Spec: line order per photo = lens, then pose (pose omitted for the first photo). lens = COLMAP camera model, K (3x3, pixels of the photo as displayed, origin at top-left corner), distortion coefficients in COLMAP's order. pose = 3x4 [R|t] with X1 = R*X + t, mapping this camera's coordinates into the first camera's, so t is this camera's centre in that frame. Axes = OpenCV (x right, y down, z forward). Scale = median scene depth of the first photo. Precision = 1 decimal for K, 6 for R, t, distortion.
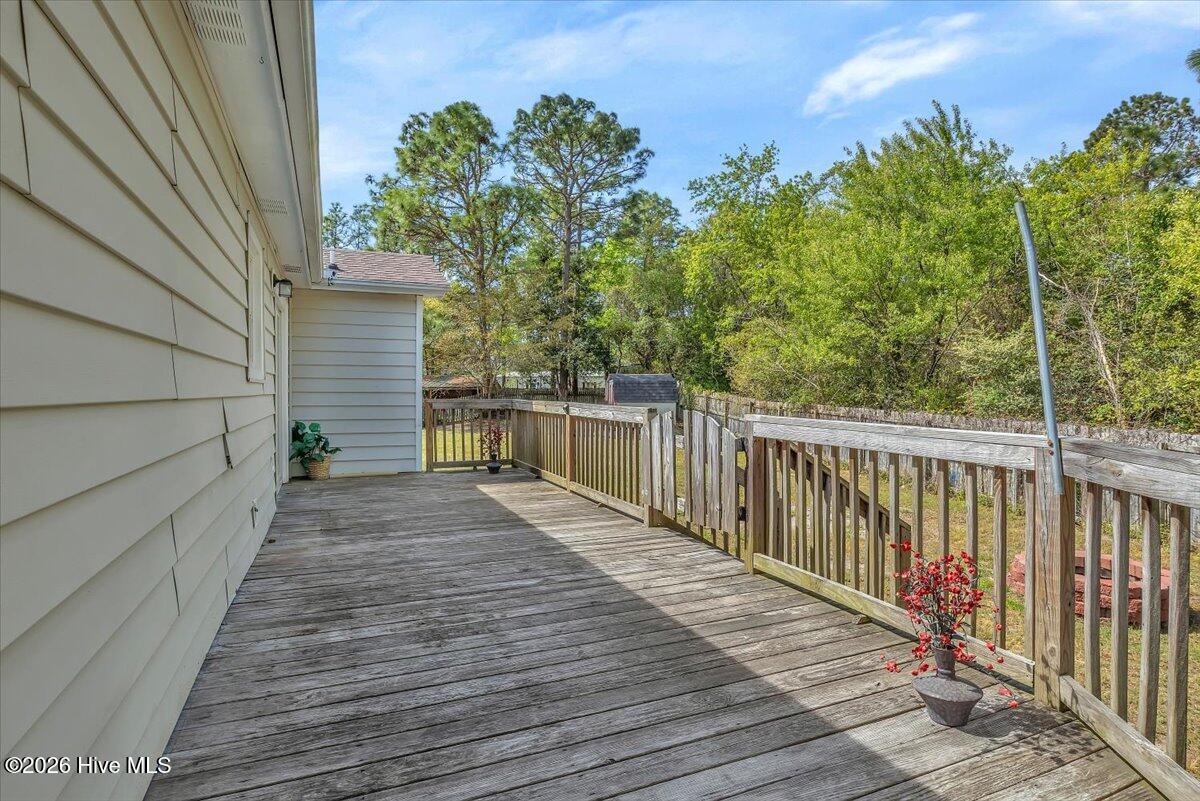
lens RADIAL K [[614.4, 0, 602.3], [0, 614.4, 387.4], [0, 0, 1]] dist [-0.002566, 0.000942]
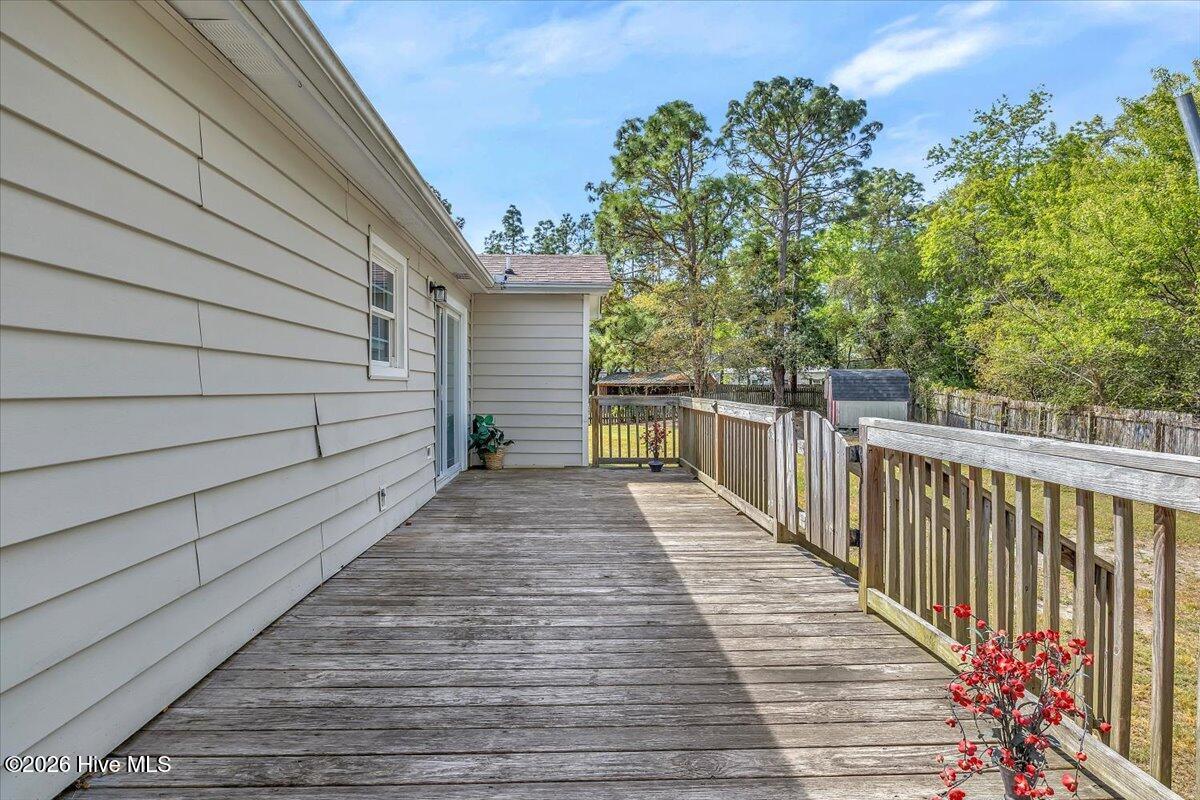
lens RADIAL K [[614.4, 0, 602.3], [0, 614.4, 386.9], [0, 0, 1]] dist [-0.002566, 0.000942]
pose [[0.931230, 0.000969, -0.364429, 0.098968], [0.000764, 0.999989, 0.004613, -0.000282], [0.364430, -0.004574, 0.931220, 0.052788]]
